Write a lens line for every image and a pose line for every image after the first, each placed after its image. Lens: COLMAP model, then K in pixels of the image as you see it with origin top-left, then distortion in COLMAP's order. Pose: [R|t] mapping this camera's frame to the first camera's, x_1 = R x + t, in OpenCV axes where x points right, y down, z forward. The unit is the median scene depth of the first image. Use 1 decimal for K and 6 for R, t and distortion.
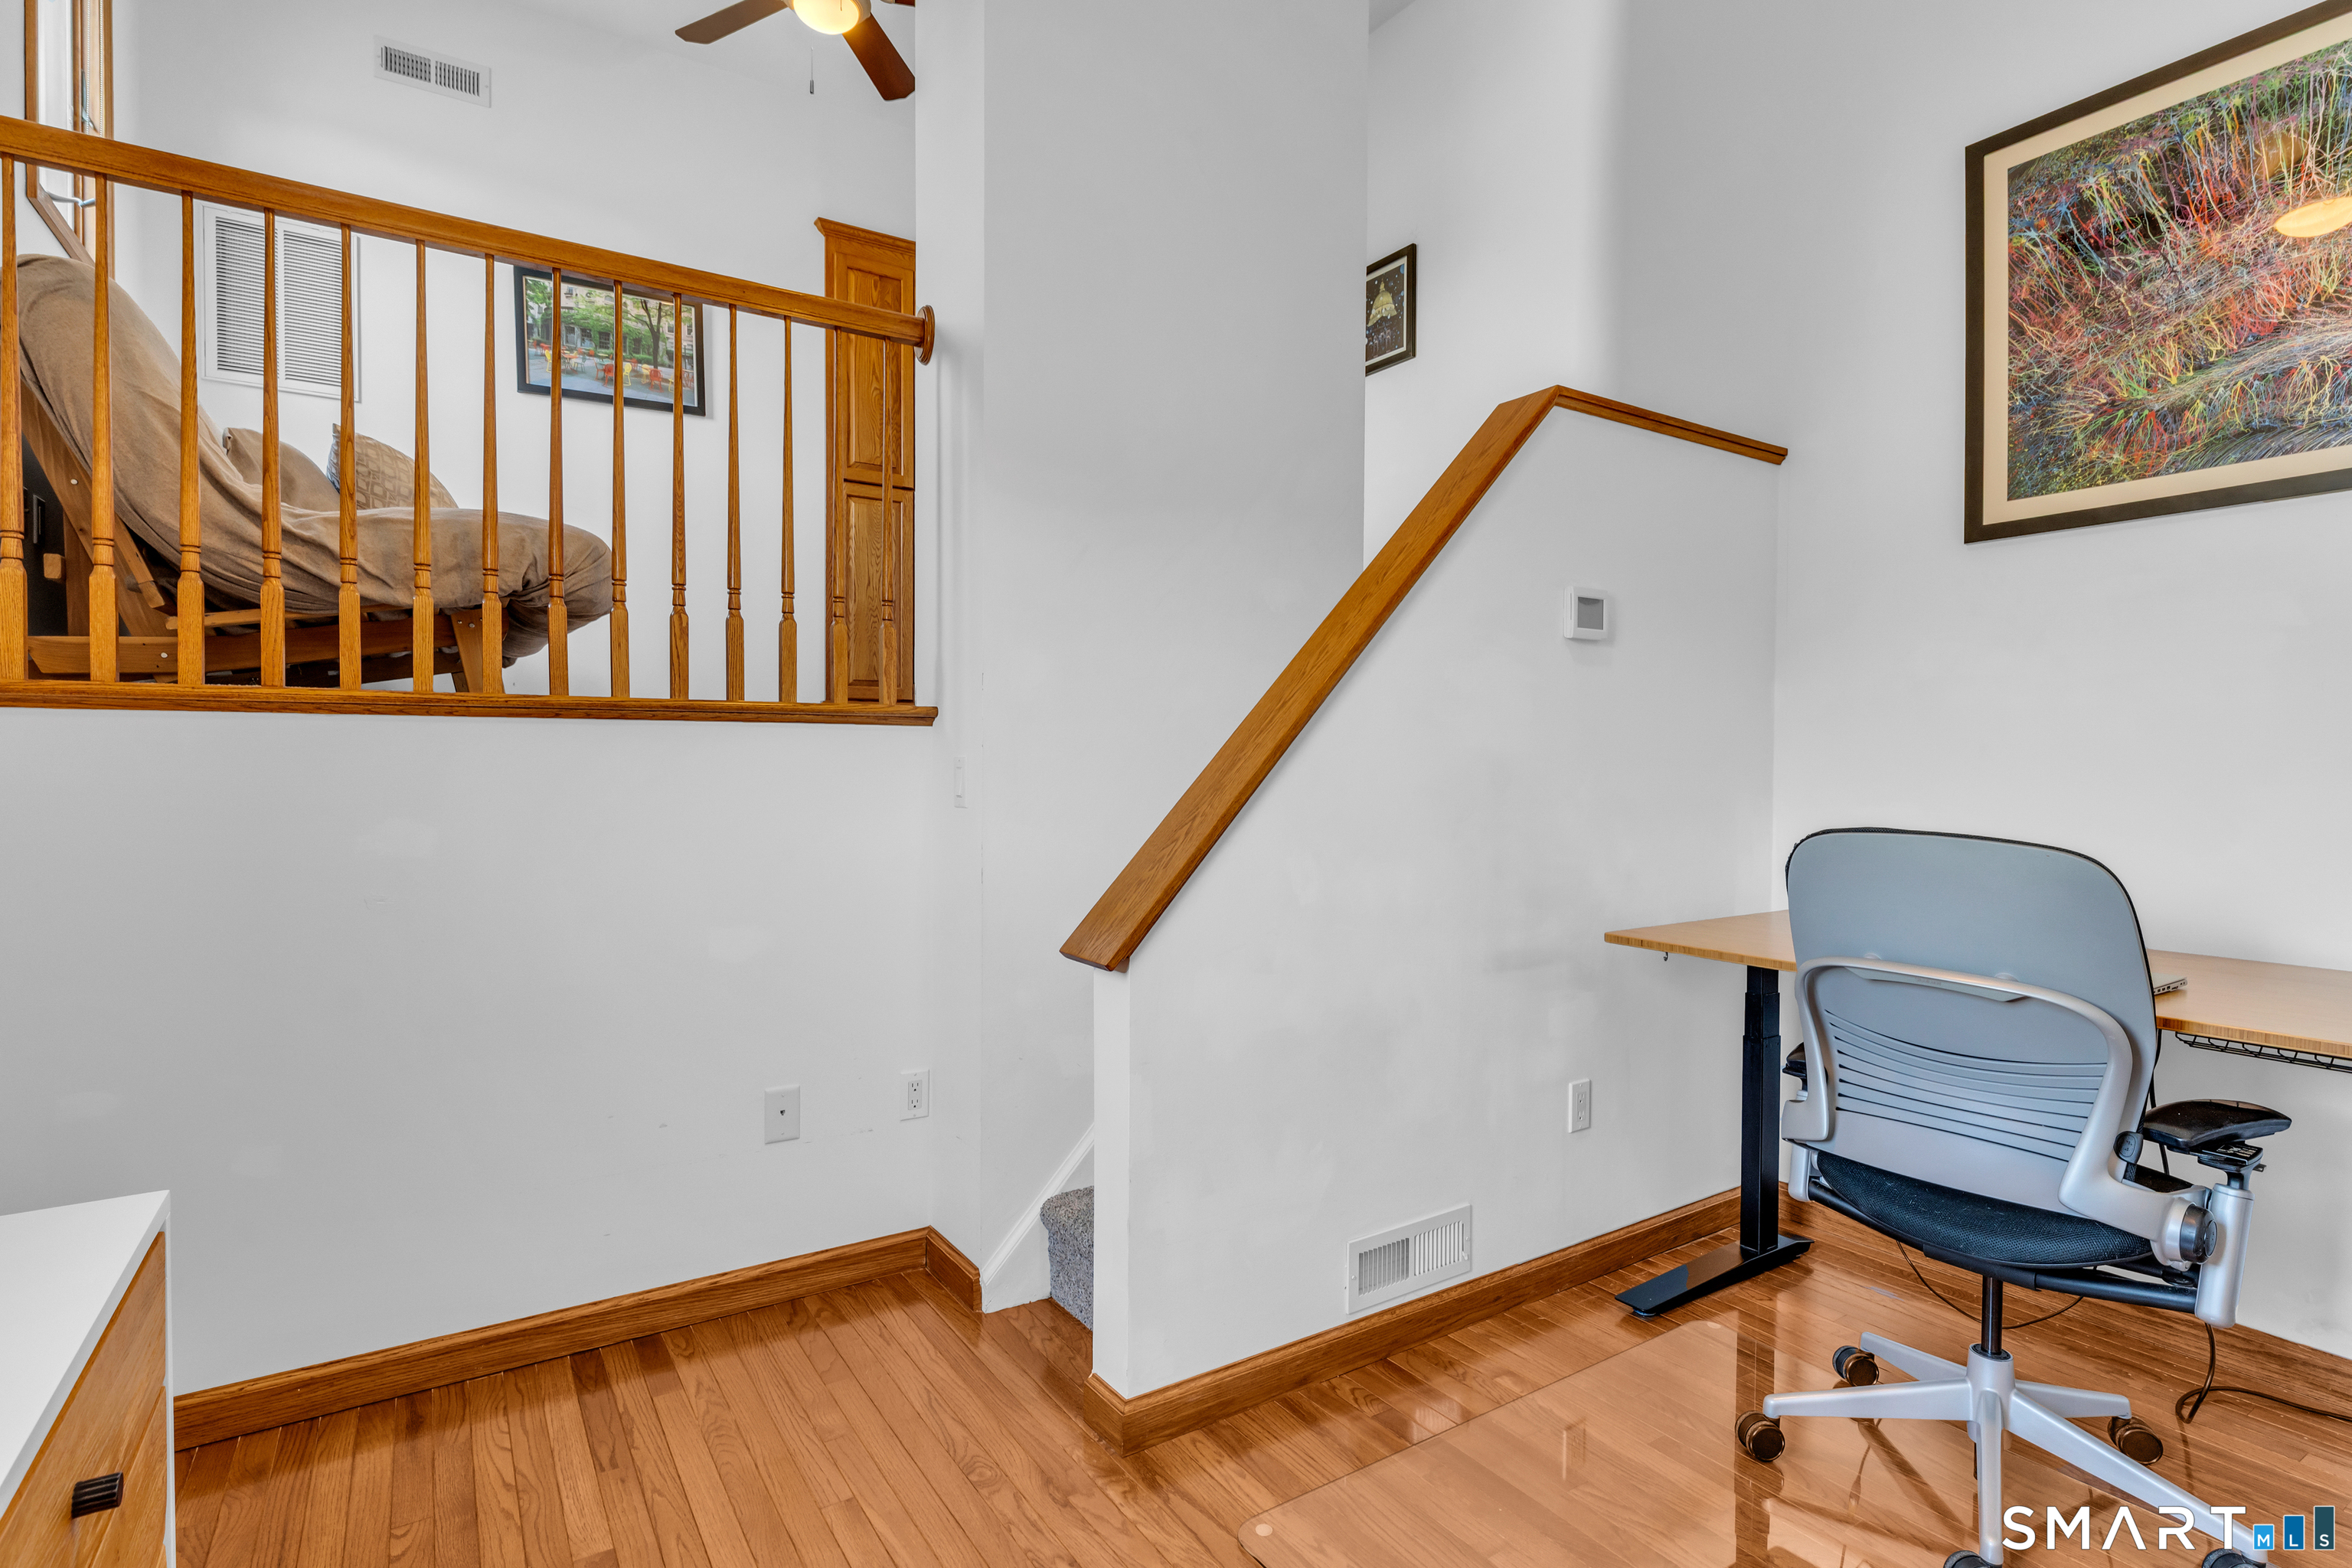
lens RADIAL K [[1176.3, 0, 1184.3], [0, 1176.3, 772.3], [0, 0, 1]] dist [-0.002088, 0.003048]
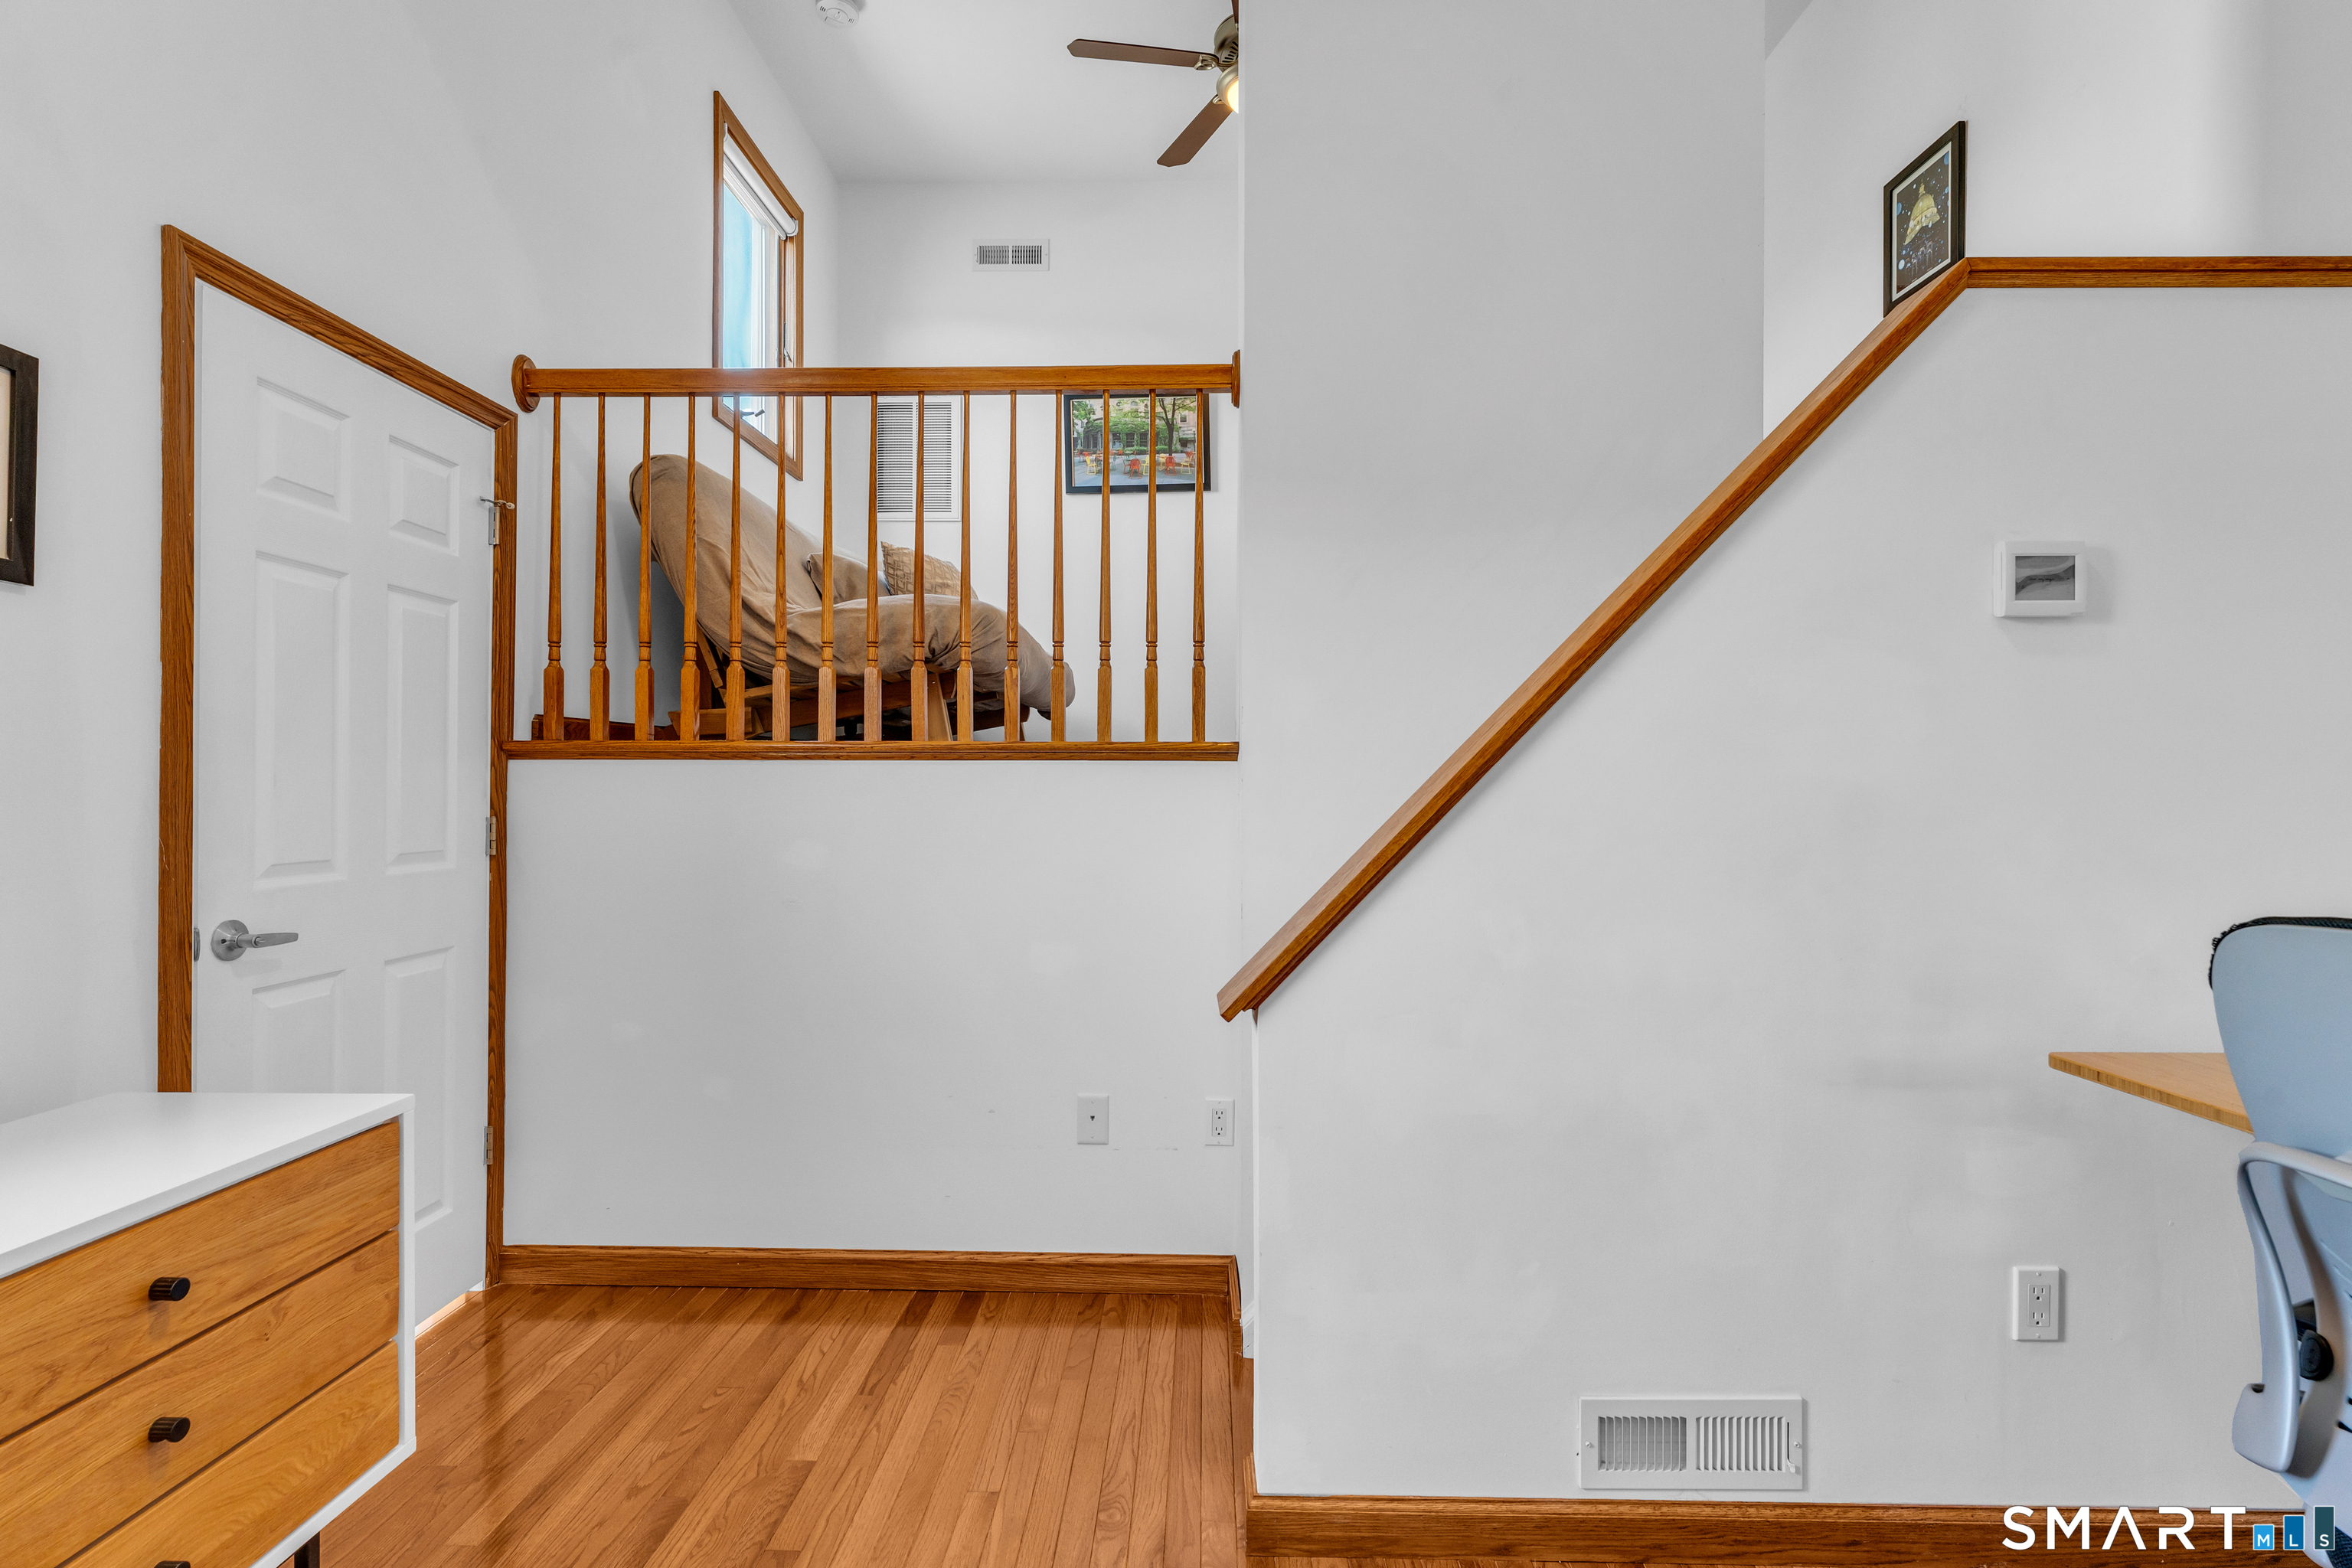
lens RADIAL K [[1112.5, 0, 1169.0], [0, 1112.5, 789.7], [0, 0, 1]] dist [-0.000477, -0.001554]
pose [[0.818250, -0.002938, -0.574855, 0.307198], [-0.006179, 0.999884, -0.013906, -0.000920], [0.574830, 0.014931, 0.818137, 0.191378]]
